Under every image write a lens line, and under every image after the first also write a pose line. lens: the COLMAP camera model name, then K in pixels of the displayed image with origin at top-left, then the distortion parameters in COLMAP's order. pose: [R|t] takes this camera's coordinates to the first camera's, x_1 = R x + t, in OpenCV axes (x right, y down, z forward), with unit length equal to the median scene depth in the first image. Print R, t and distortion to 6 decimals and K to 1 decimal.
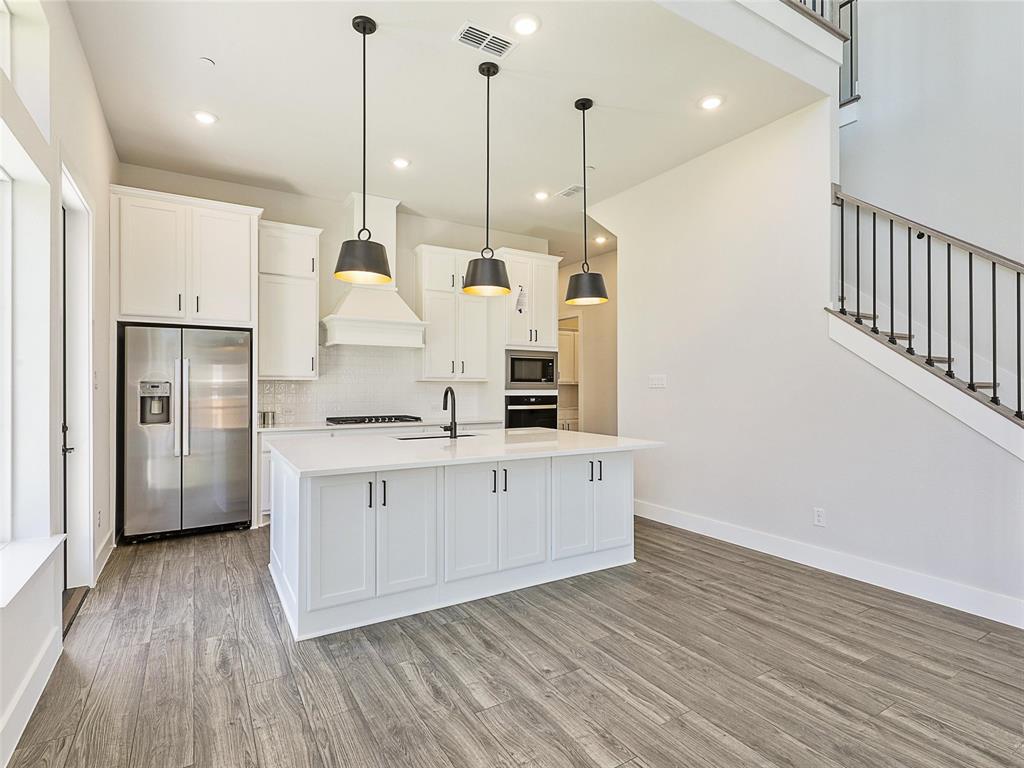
lens RADIAL K [[508.2, 0, 510.5], [0, 508.2, 411.4], [0, 0, 1]] dist [-0.014858, -0.000378]
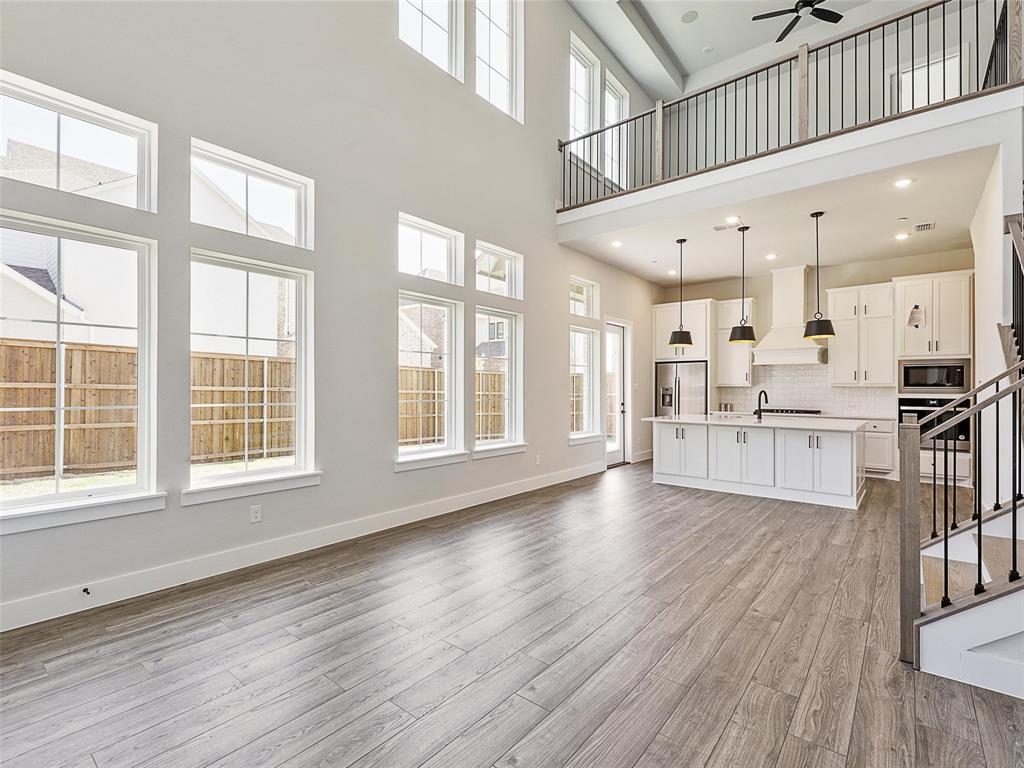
lens RADIAL K [[484.1, 0, 517.2], [0, 484.1, 387.2], [0, 0, 1]] dist [0.001714, -0.000702]
pose [[0.354733, -0.004063, -0.934959, 0.753298], [-0.050579, 0.998443, -0.023529, 0.016989], [0.933599, 0.055636, 0.353975, -0.265969]]
